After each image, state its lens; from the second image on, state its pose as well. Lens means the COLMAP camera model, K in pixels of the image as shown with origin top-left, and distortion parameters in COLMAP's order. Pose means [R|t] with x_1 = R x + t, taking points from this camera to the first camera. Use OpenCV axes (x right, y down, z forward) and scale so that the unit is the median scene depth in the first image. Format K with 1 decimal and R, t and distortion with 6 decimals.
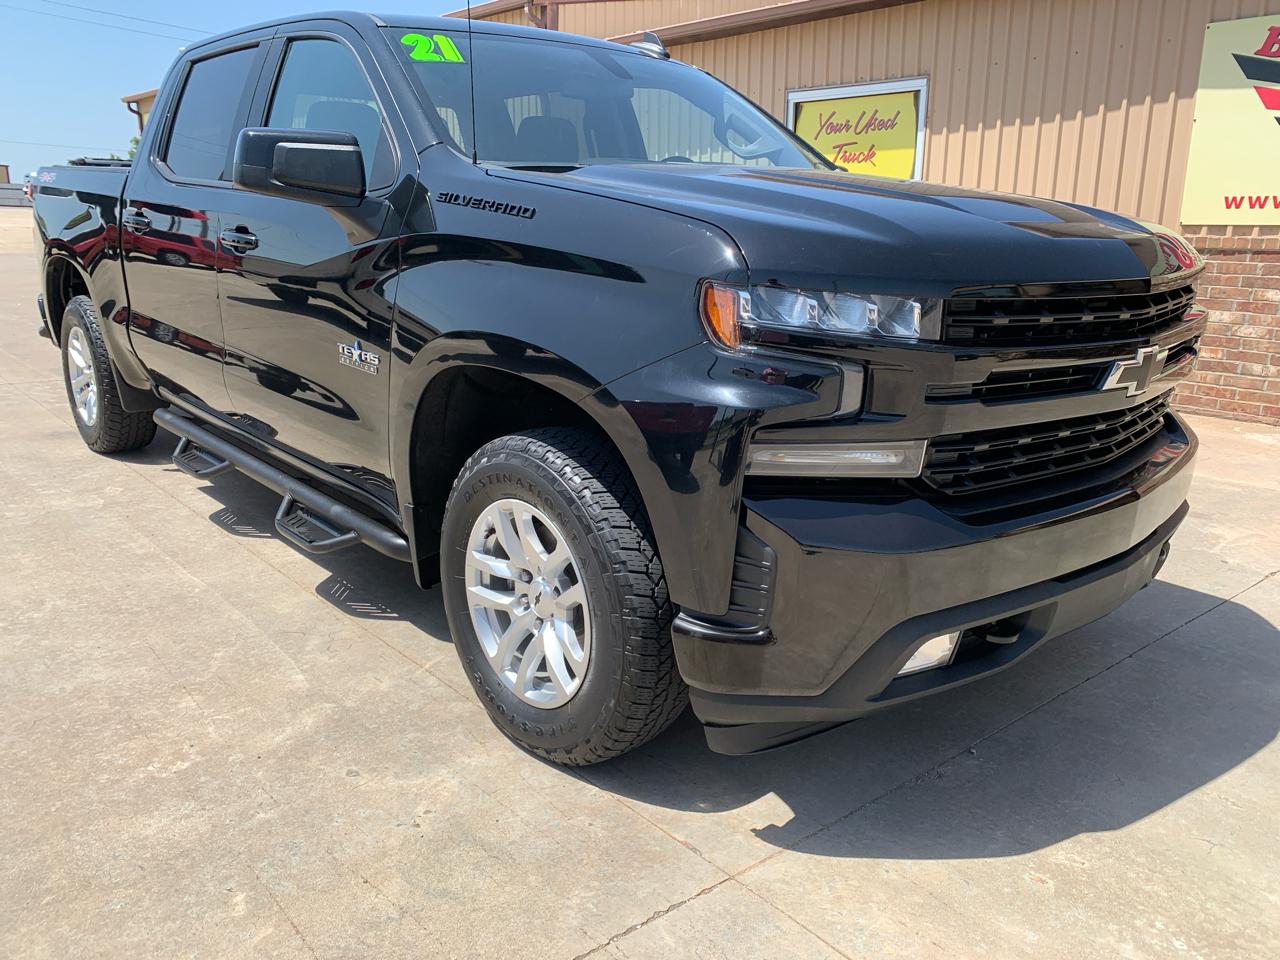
lens RADIAL K [[972.2, 0, 638.3], [0, 972.2, 491.6], [0, 0, 1]] dist [0.019326, -0.014303]
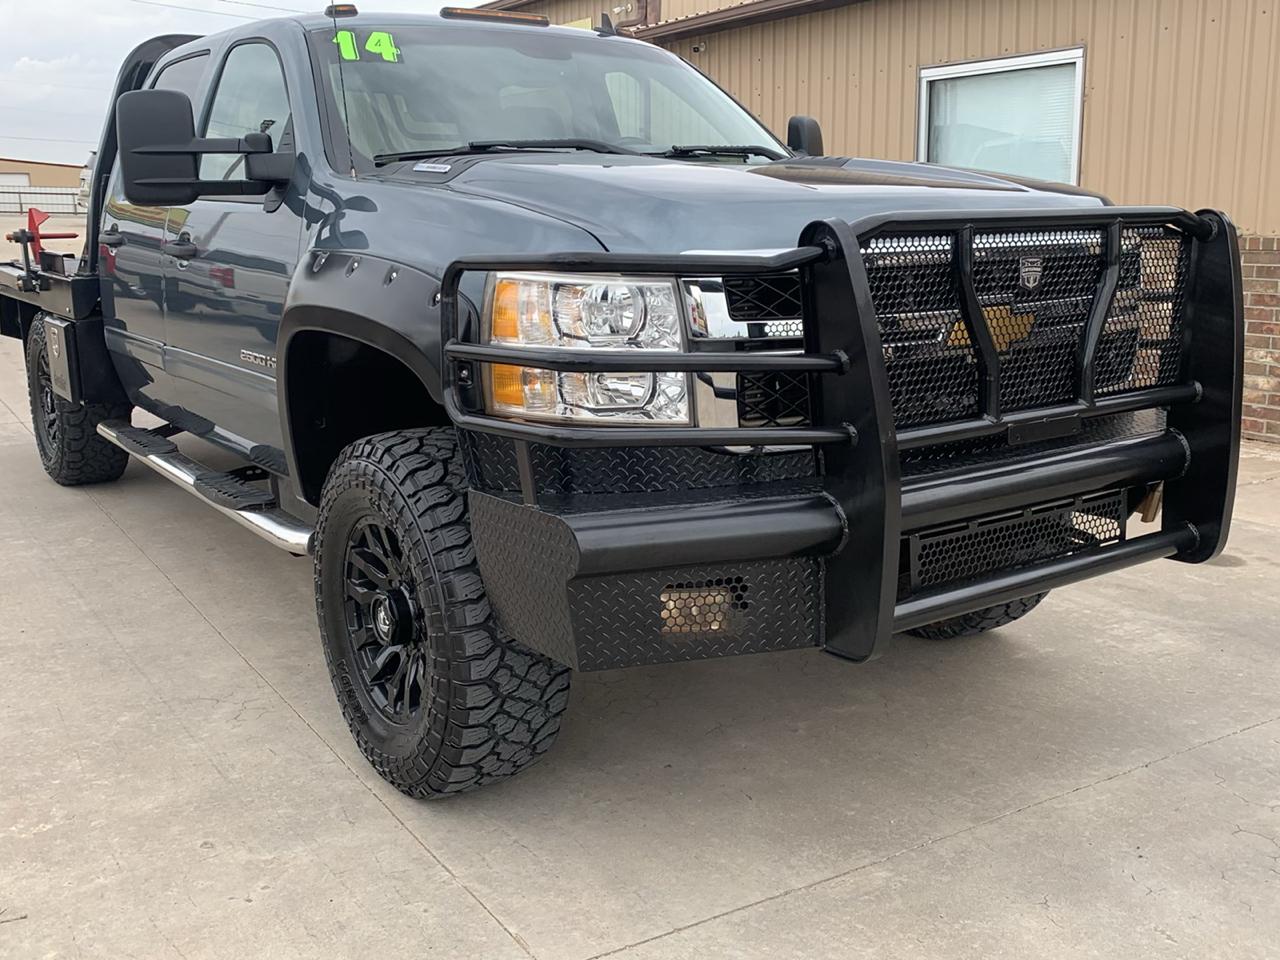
lens RADIAL K [[1235.8, 0, 633.6], [0, 1235.8, 470.2], [0, 0, 1]] dist [0.013605, 0.000000]
pose [[0.988223, 0.008861, -0.152765, 0.255271], [-0.018857, 0.997765, -0.064112, -0.006249], [0.151856, 0.066238, 0.986181, -0.133652]]
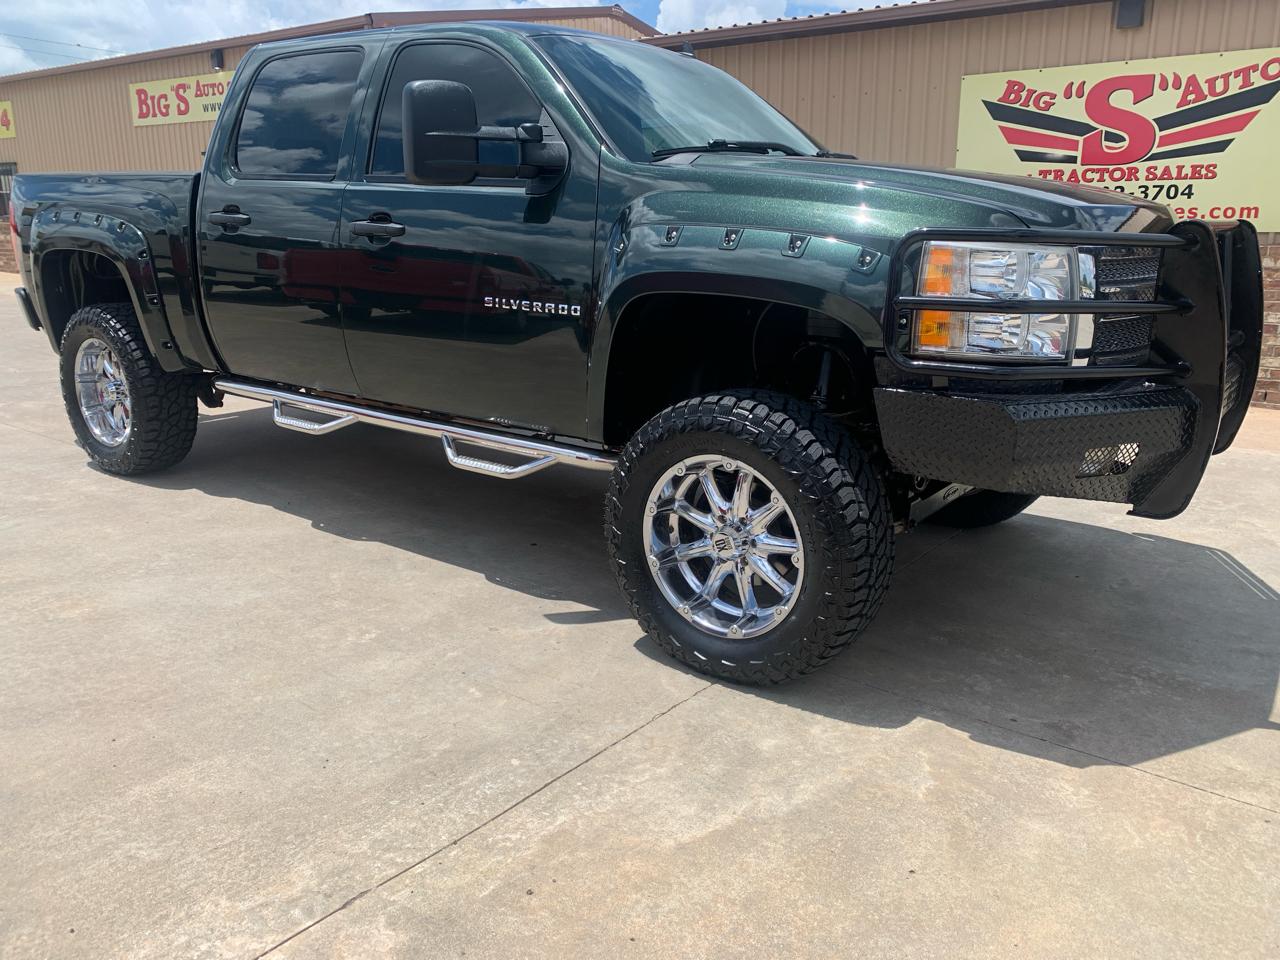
lens RADIAL K [[972.2, 0, 636.4], [0, 972.2, 488.8], [0, 0, 1]] dist [0.019326, -0.014303]
pose [[0.977391, -0.063594, 0.201649, -0.306362], [0.064110, 0.997935, 0.003981, 0.073710], [-0.201486, 0.009037, 0.979450, -0.392867]]
